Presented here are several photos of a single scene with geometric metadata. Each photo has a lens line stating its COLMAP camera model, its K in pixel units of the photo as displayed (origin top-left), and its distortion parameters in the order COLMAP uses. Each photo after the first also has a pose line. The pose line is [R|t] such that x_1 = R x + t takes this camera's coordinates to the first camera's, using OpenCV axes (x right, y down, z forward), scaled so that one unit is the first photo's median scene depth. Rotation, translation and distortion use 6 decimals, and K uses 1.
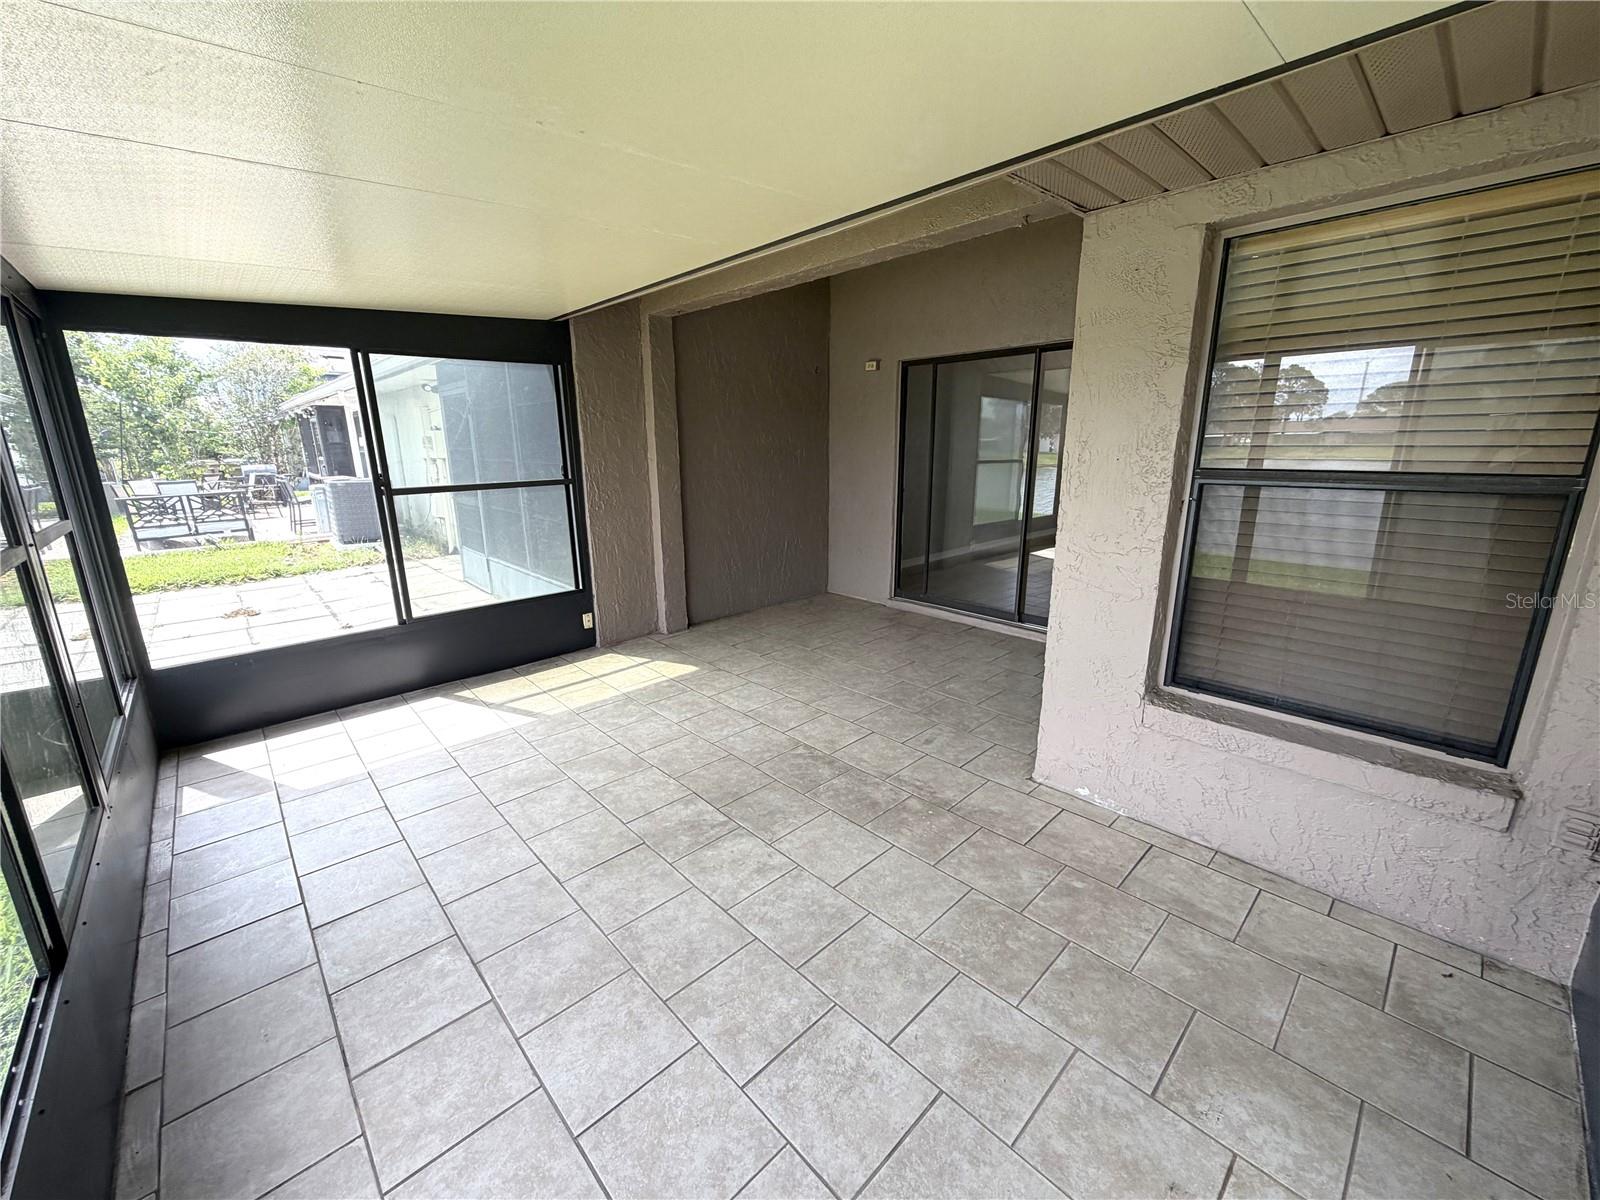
lens RADIAL K [[640.2, 0, 794.7], [0, 640.2, 595.6], [0, 0, 1]] dist [0.000758, 0.000102]
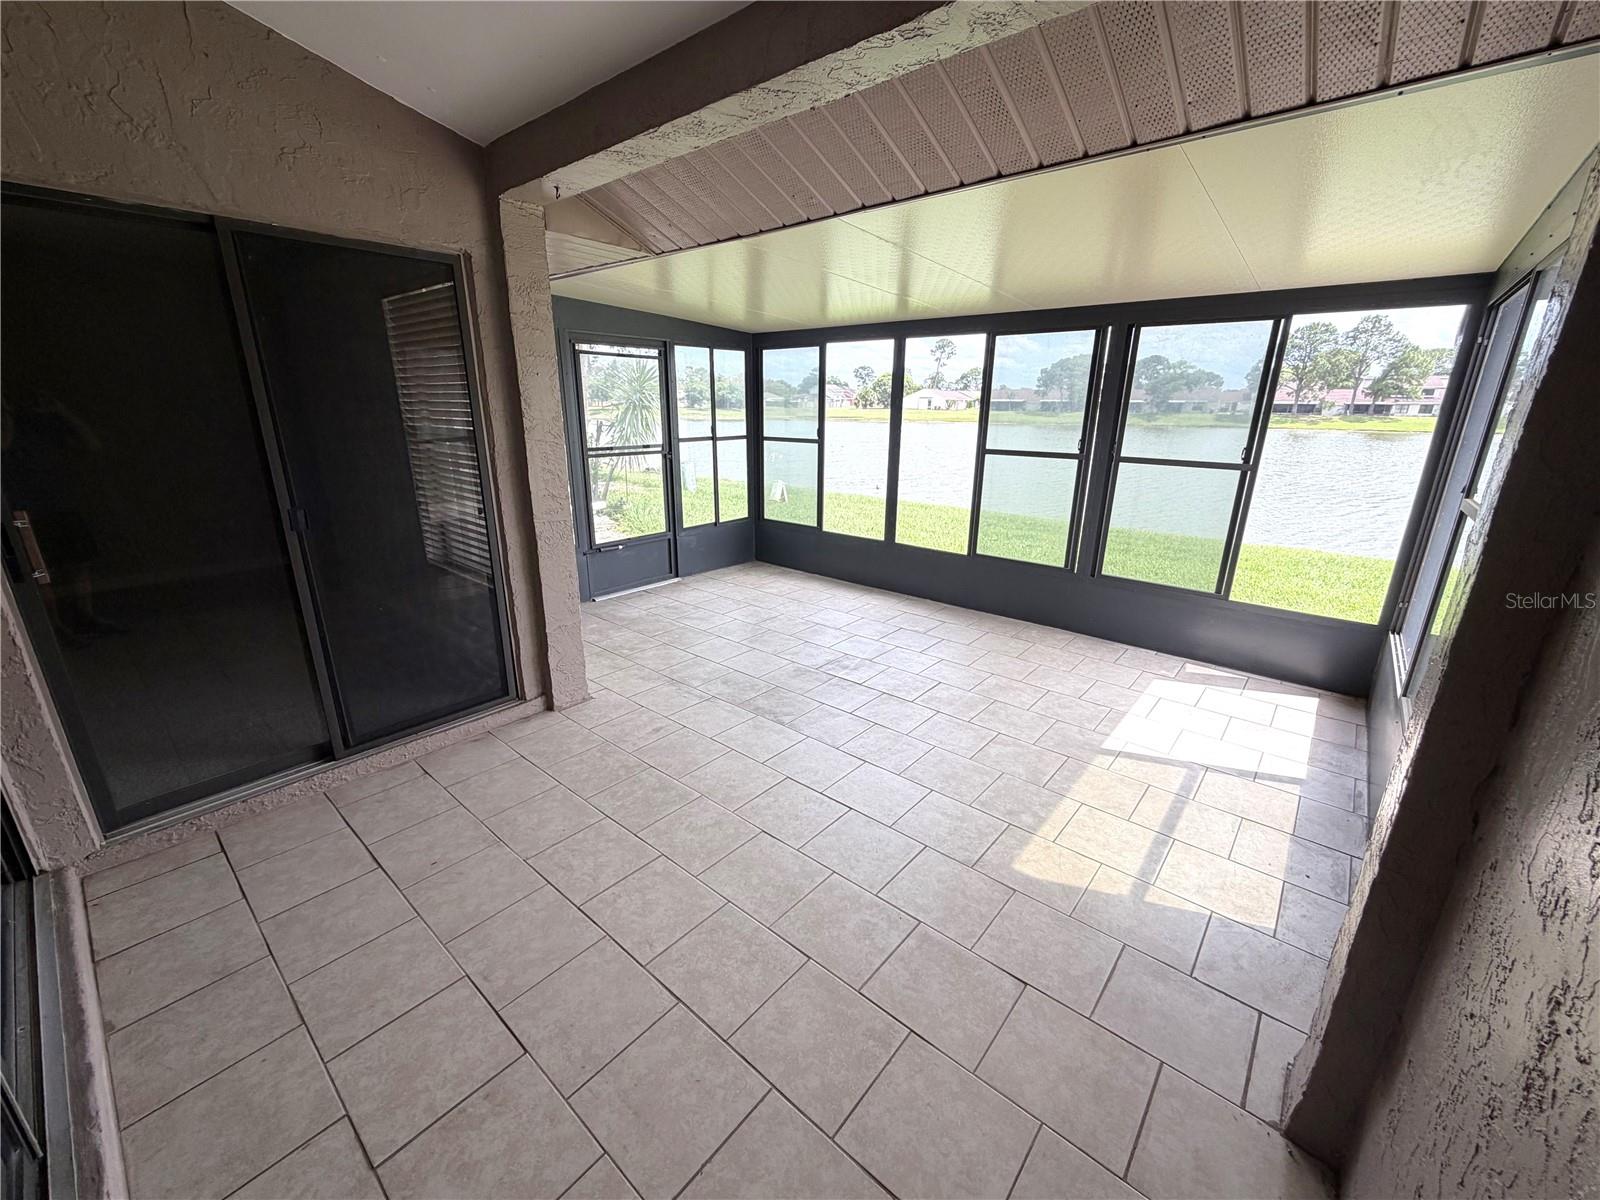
lens RADIAL K [[640.2, 0, 795.3], [0, 640.2, 595.8], [0, 0, 1]] dist [0.000758, 0.000102]
pose [[-0.993186, 0.036227, -0.110767, 0.105355], [-0.025324, 0.860658, 0.508553, -0.467356], [0.113756, 0.507893, -0.853876, 1.828232]]
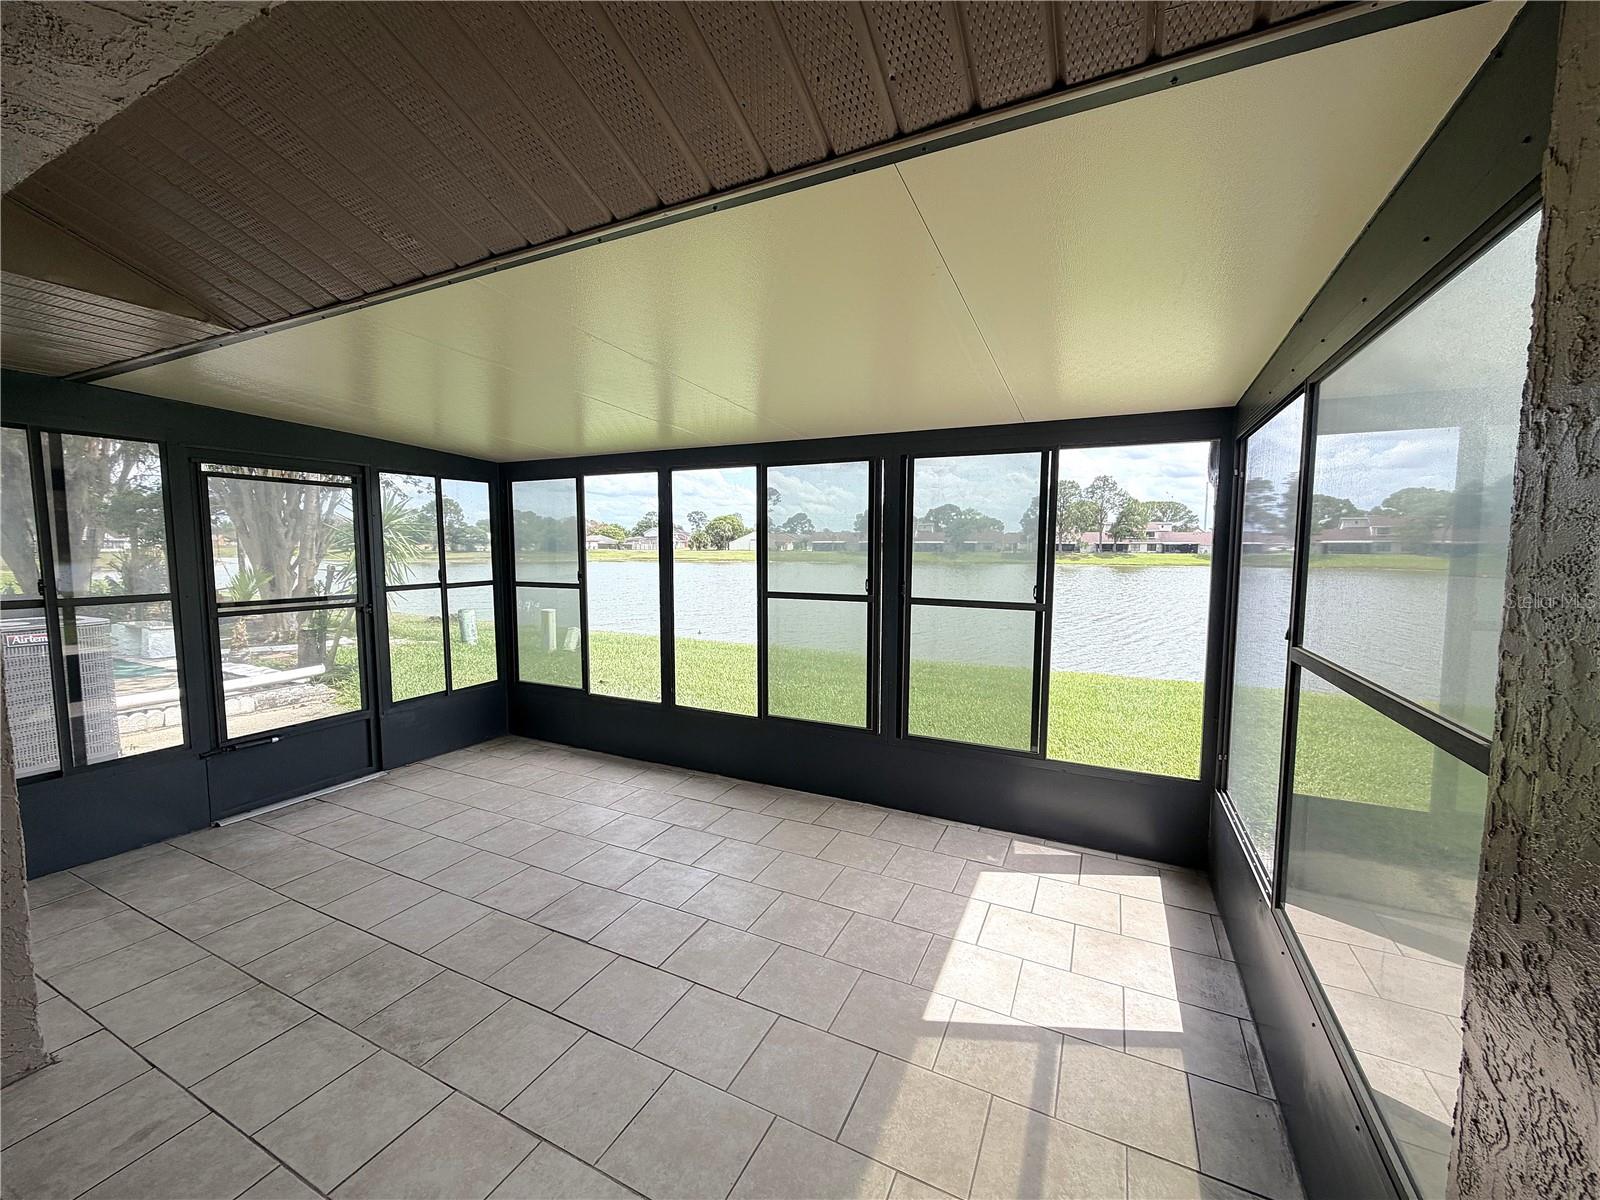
lens RADIAL K [[640.2, 0, 795.1], [0, 640.2, 590.5], [0, 0, 1]] dist [0.000758, 0.000102]
pose [[-0.933127, 0.033402, -0.357993, -0.112589], [-0.078701, 0.952555, 0.294017, -0.393923], [0.350828, 0.302529, -0.886225, 1.571666]]
